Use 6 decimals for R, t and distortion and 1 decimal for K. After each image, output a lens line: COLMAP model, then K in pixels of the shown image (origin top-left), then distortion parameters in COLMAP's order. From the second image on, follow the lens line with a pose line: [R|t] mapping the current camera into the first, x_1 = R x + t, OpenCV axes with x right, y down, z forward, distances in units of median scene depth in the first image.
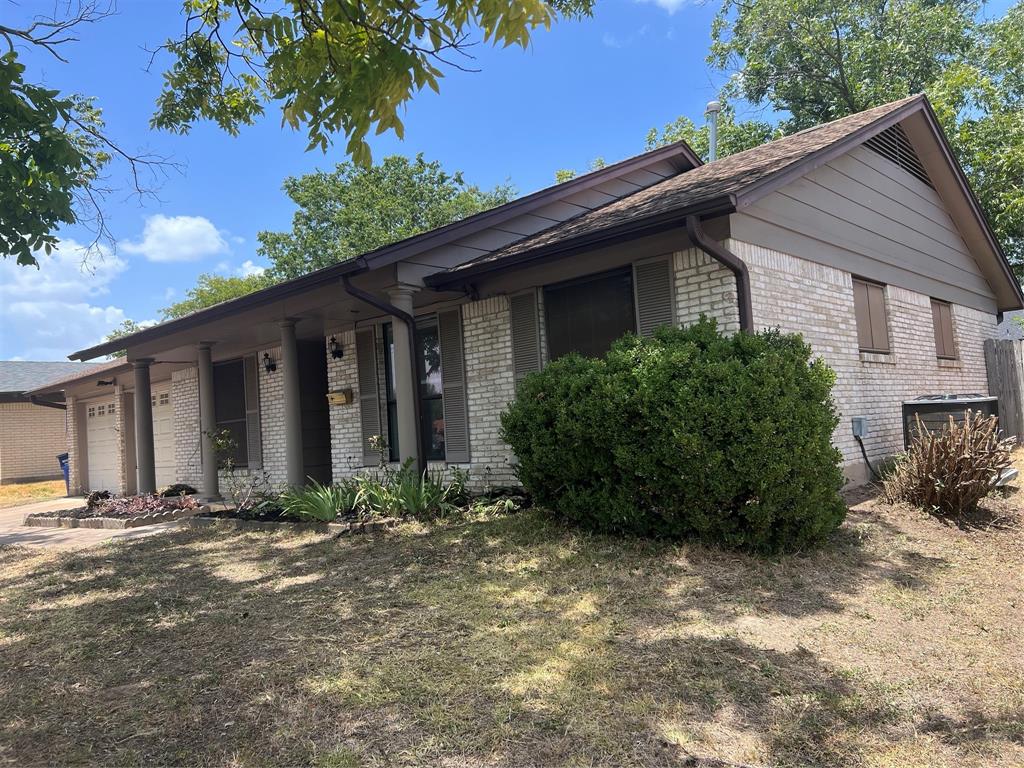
lens RADIAL K [[782.7, 0, 514.5], [0, 782.7, 382.4], [0, 0, 1]] dist [0.041393, -0.003640]
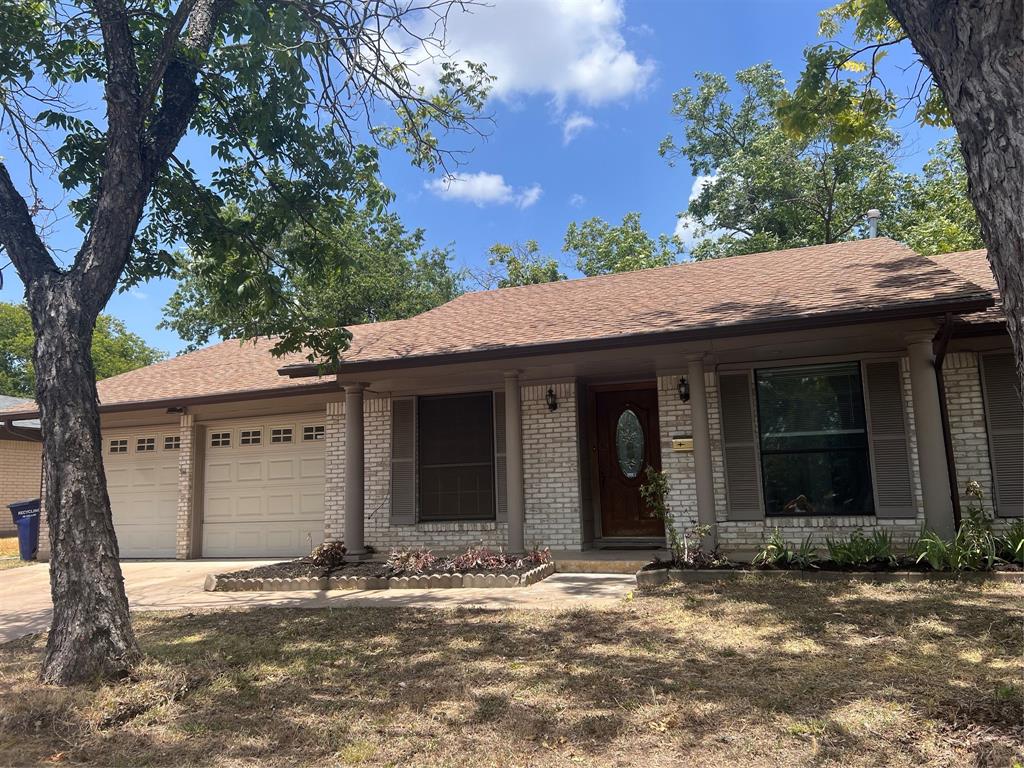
lens RADIAL K [[782.7, 0, 507.0], [0, 782.7, 383.6], [0, 0, 1]] dist [0.041393, -0.003640]
pose [[0.922848, 0.101436, 0.371568, -0.906599], [-0.061154, 0.991049, -0.118664, 0.084259], [-0.380279, 0.086786, 0.920791, 0.273109]]
